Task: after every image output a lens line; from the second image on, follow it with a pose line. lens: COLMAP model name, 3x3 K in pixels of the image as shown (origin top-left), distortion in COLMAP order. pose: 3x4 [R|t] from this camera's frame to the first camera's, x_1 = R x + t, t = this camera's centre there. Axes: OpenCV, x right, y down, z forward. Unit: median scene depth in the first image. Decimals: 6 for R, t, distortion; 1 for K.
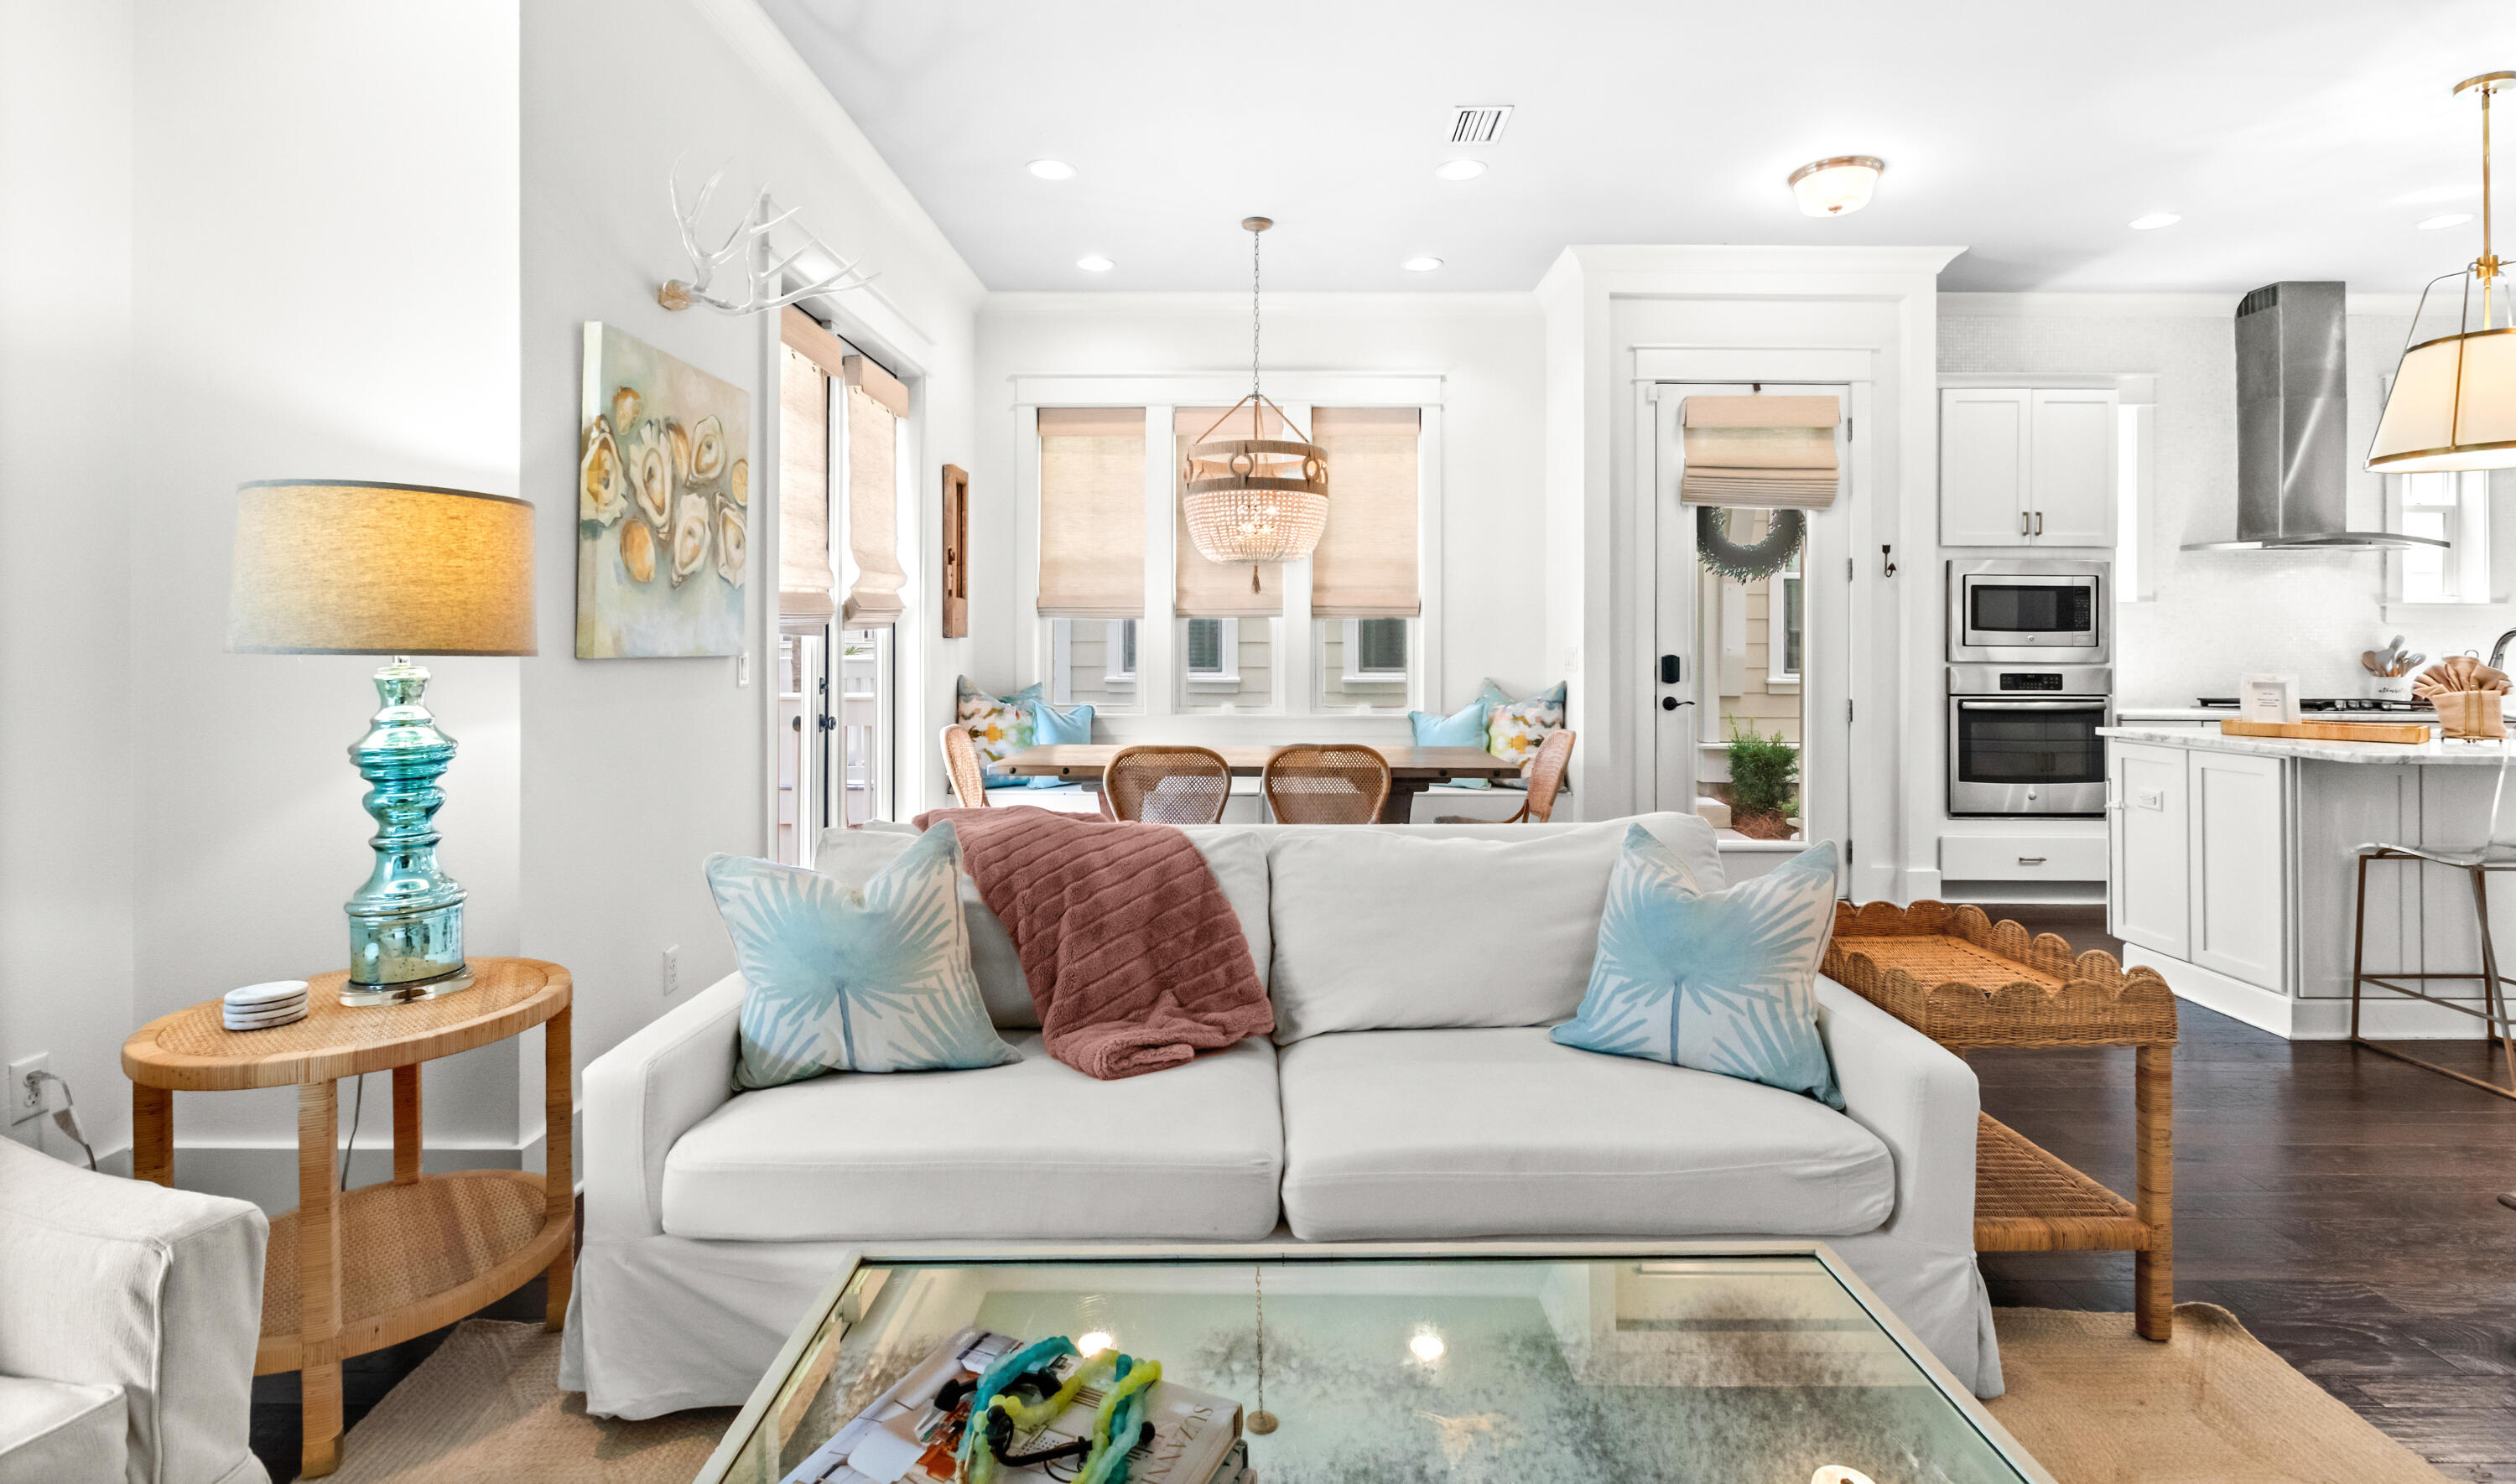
lens RADIAL K [[1188.7, 0, 1256.5], [0, 1188.7, 643.7], [0, 0, 1]] dist [0.003424, 0.000299]
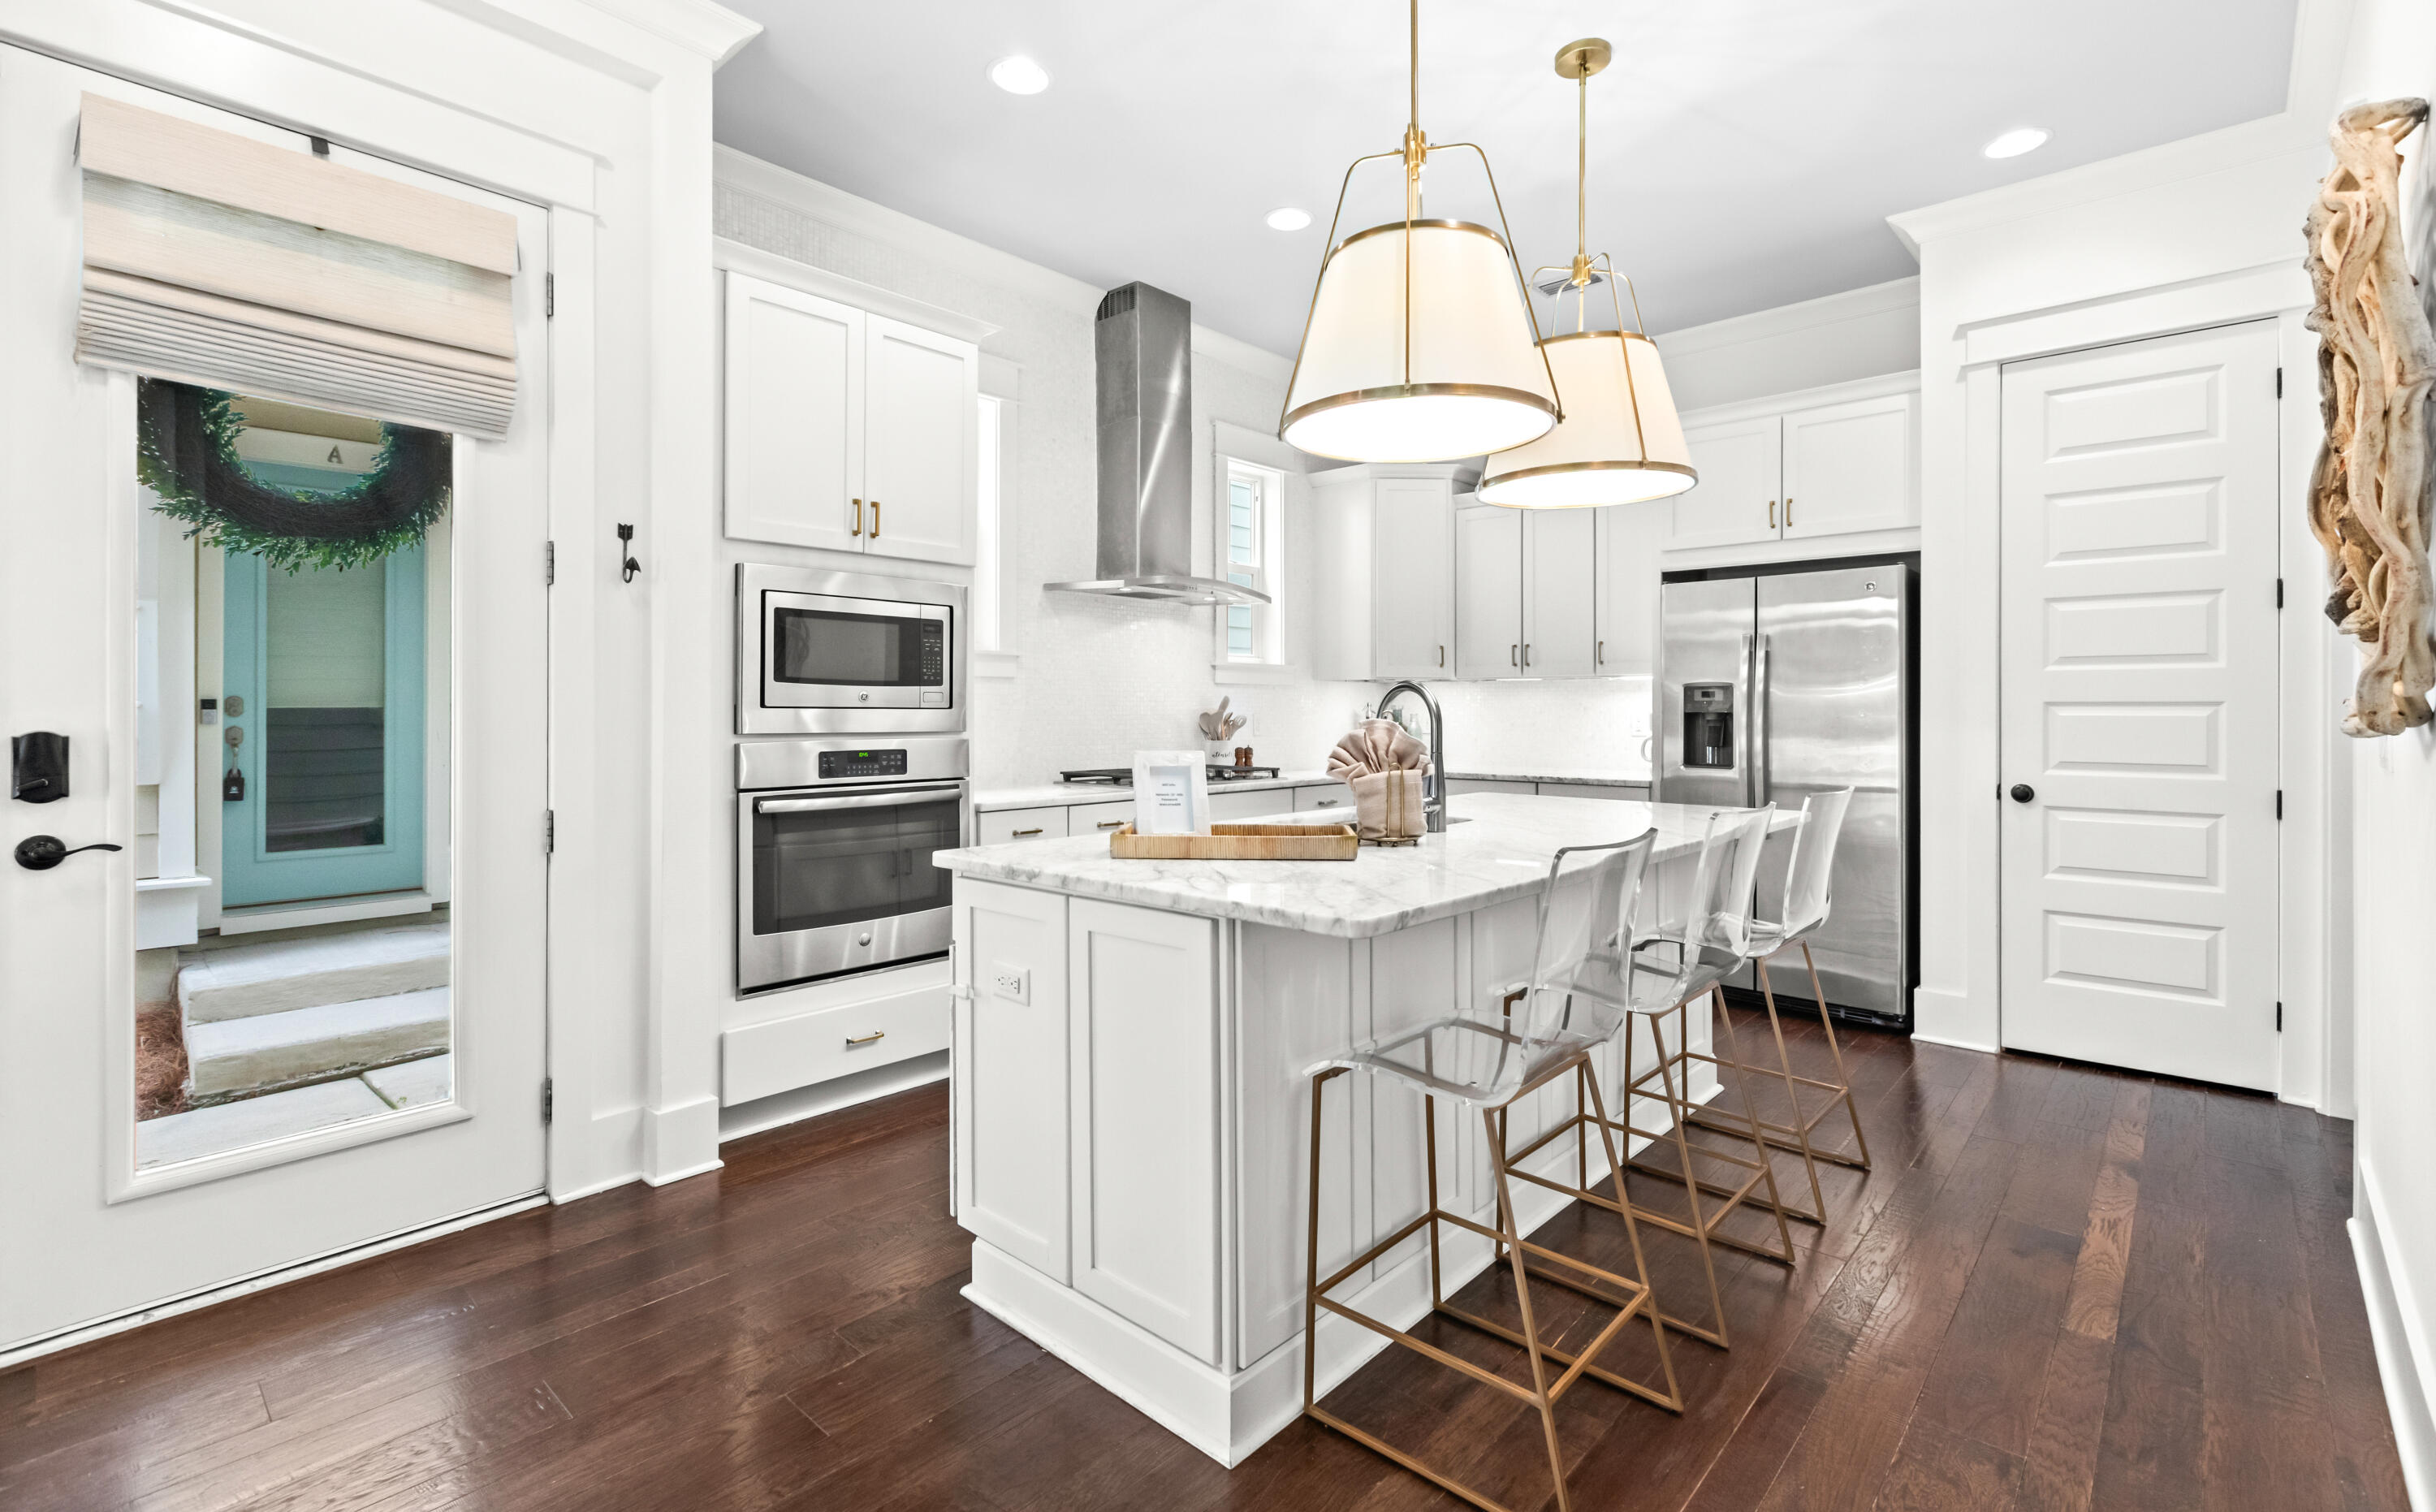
lens RADIAL K [[1092.2, 0, 1211.1], [0, 1092.2, 705.3], [0, 0, 1]] dist [-0.000476, -0.000104]
pose [[0.681082, 0.000704, 0.732206, 0.349476], [-0.001081, 0.999999, 0.000044, 0.000292], [-0.732206, -0.000822, 0.681083, 0.465006]]
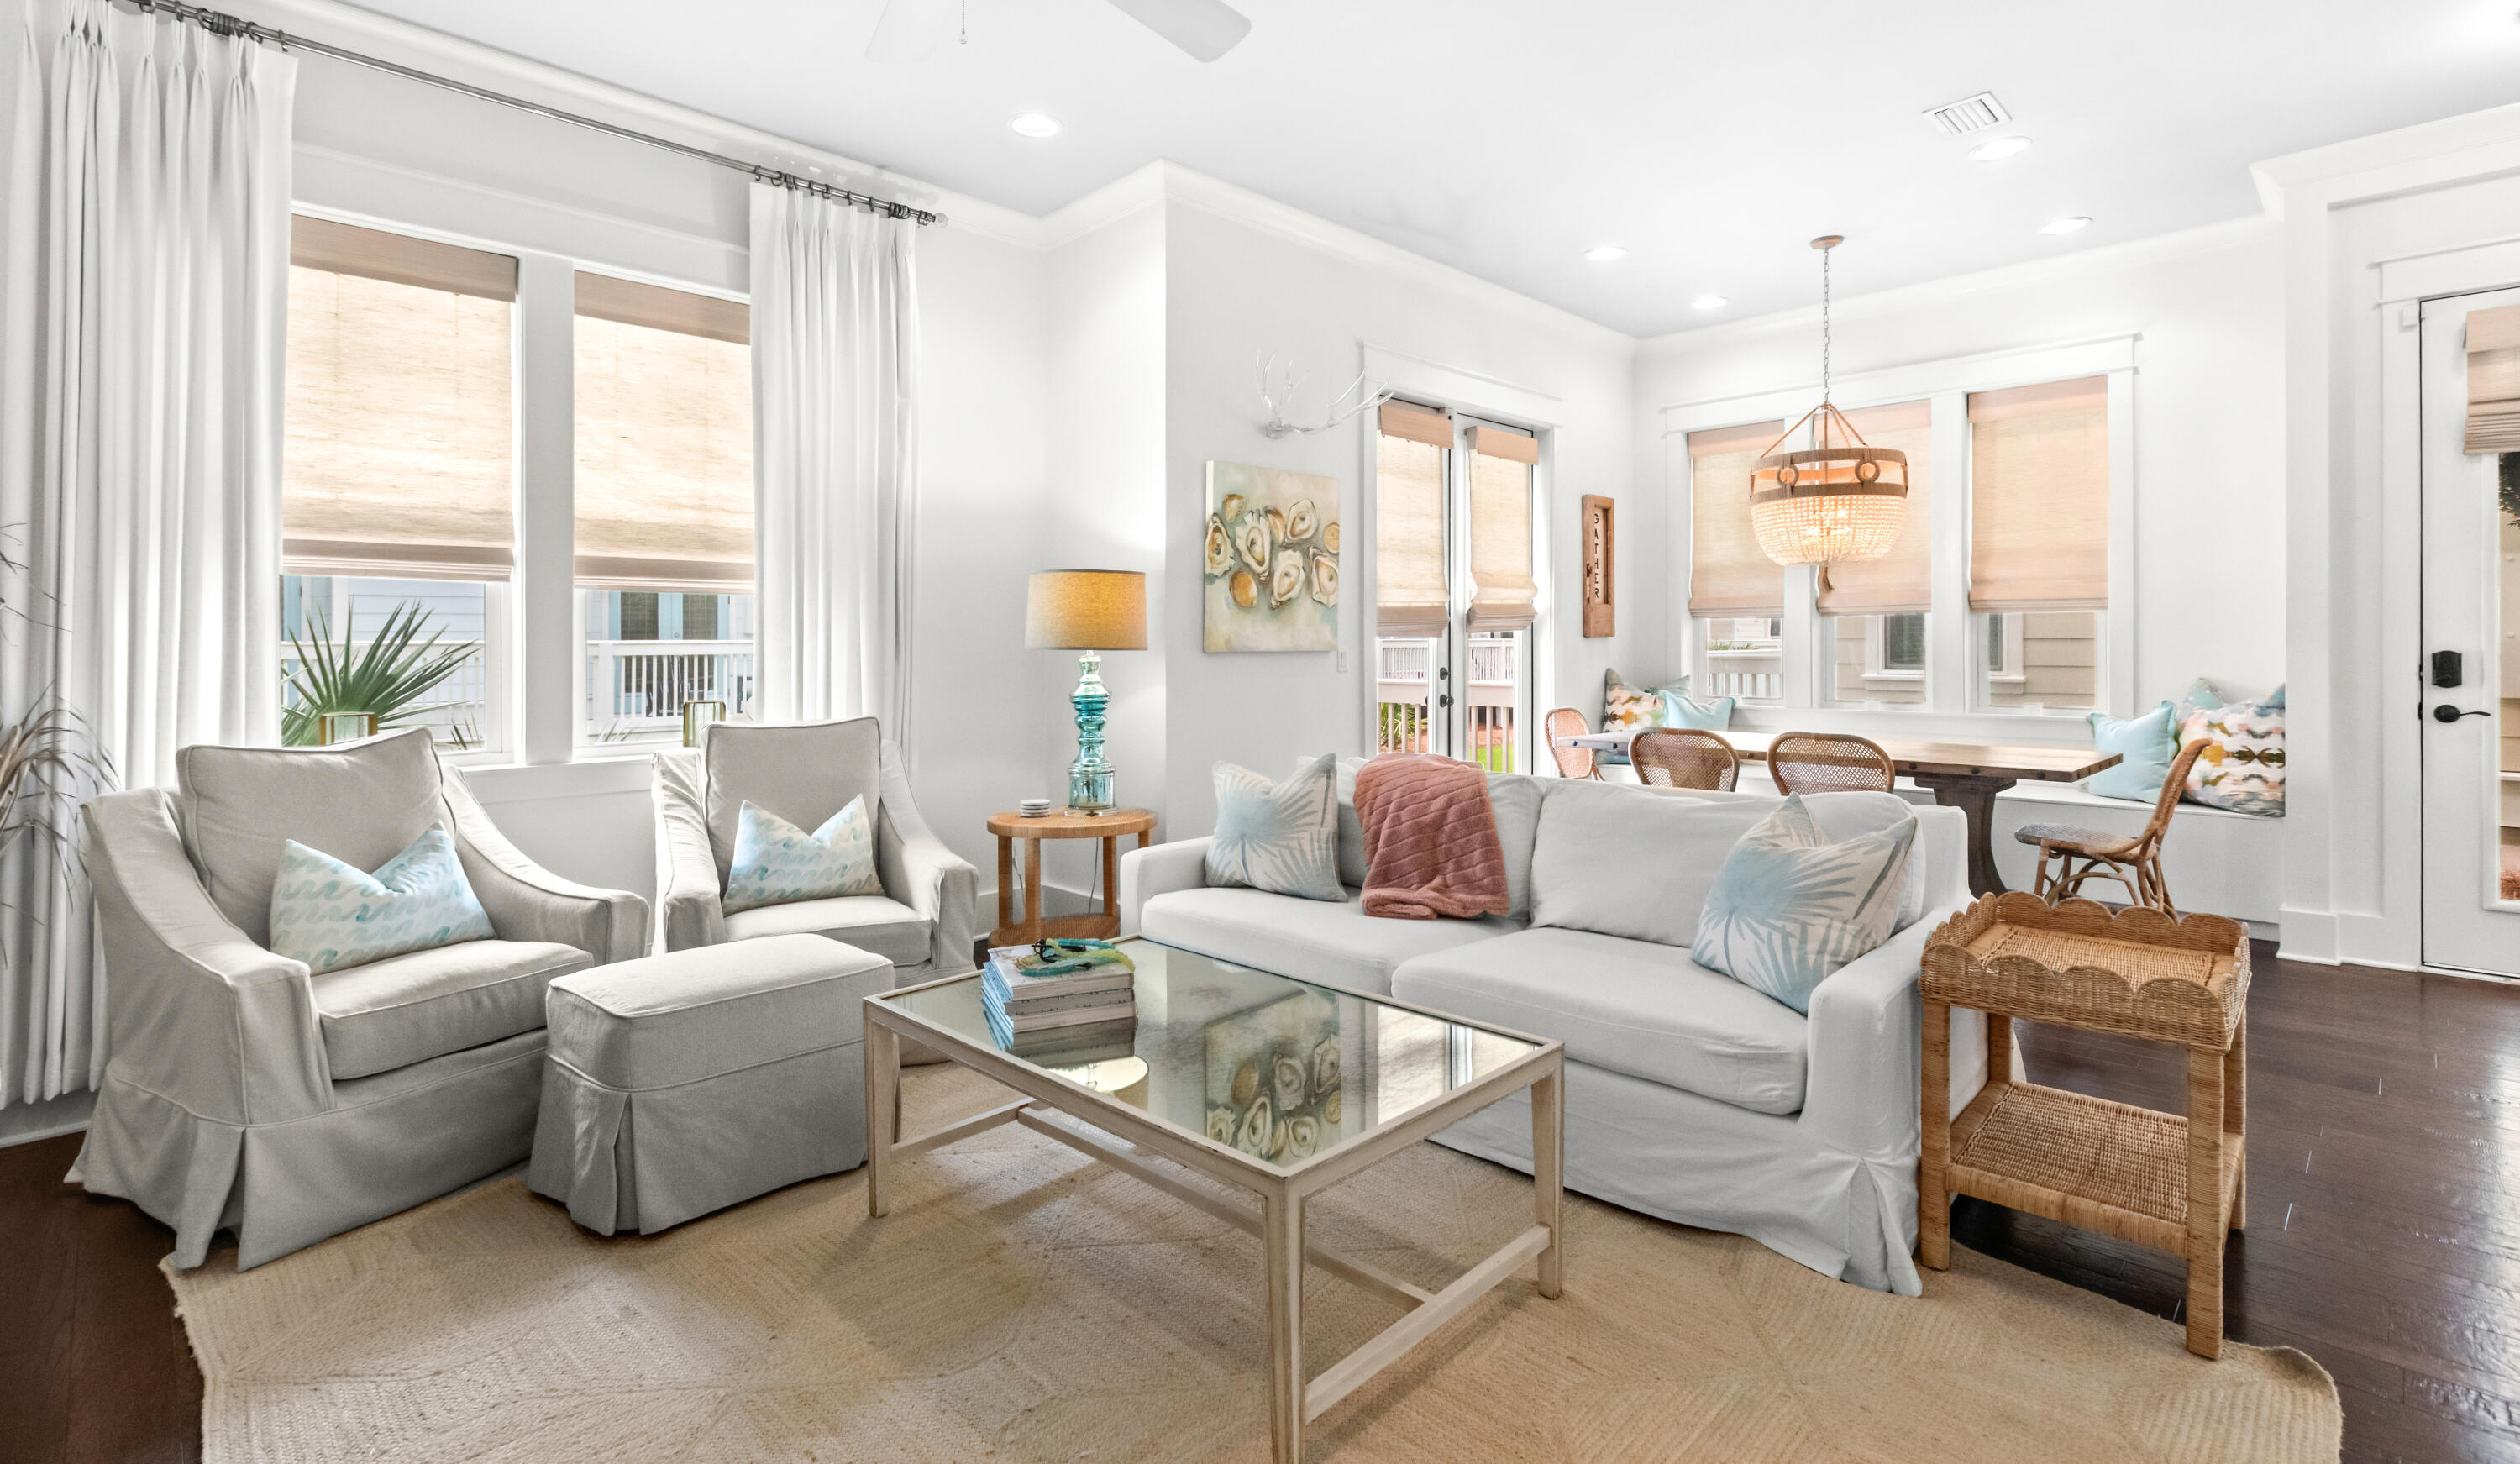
lens RADIAL K [[1146.5, 0, 1248.8], [0, 1146.5, 649.9], [0, 0, 1]] dist [0.000191, 0.000722]
pose [[0.706192, -0.001579, -0.708018, 0.328506], [0.005966, 0.999975, 0.003720, 0.001540], [0.707995, -0.006851, 0.706184, -0.075500]]
